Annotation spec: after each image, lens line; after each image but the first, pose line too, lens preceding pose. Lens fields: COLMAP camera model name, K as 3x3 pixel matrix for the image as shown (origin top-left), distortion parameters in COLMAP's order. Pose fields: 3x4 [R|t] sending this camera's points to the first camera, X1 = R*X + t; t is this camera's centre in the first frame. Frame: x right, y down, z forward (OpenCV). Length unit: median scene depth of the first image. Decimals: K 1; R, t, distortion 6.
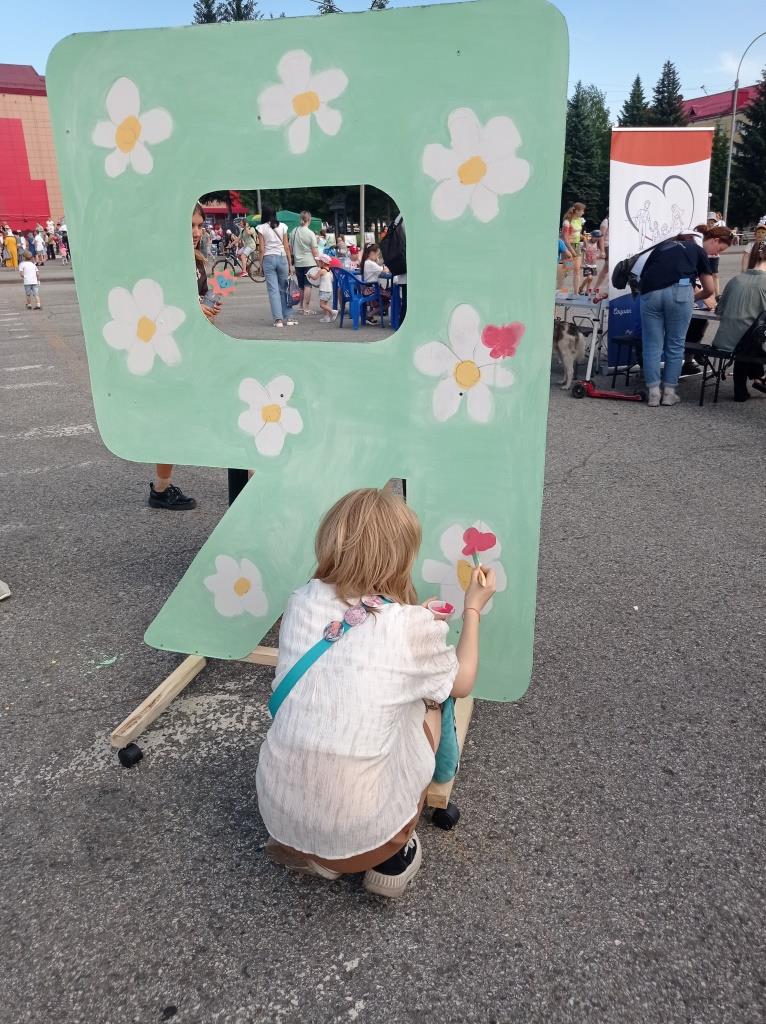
lens RADIAL K [[815.4, 0, 361.4], [0, 815.4, 559.2], [0, 0, 1]] dist [0.058117, -0.185686]
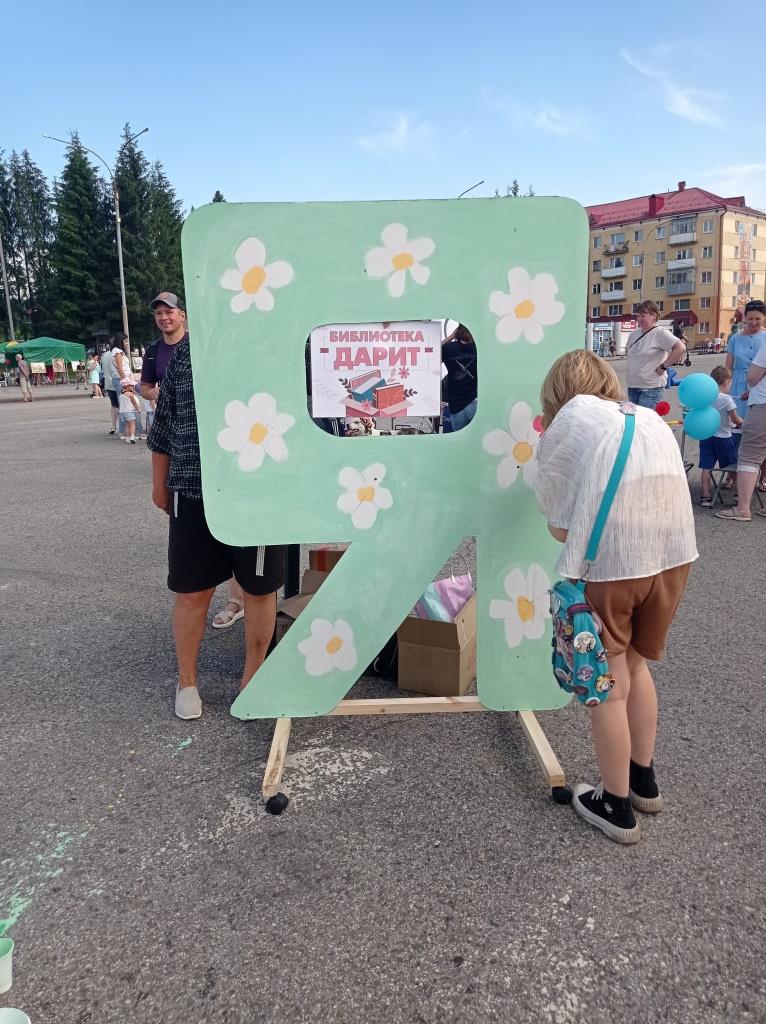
lens RADIAL K [[829.0, 0, 385.6], [0, 829.0, 537.8], [0, 0, 1]] dist [-0.002184, -0.125337]
pose [[0.948634, -0.087134, 0.304141, -0.481532], [0.134633, 0.981120, -0.138846, 0.064900], [-0.286301, 0.172661, 0.942454, -0.175378]]
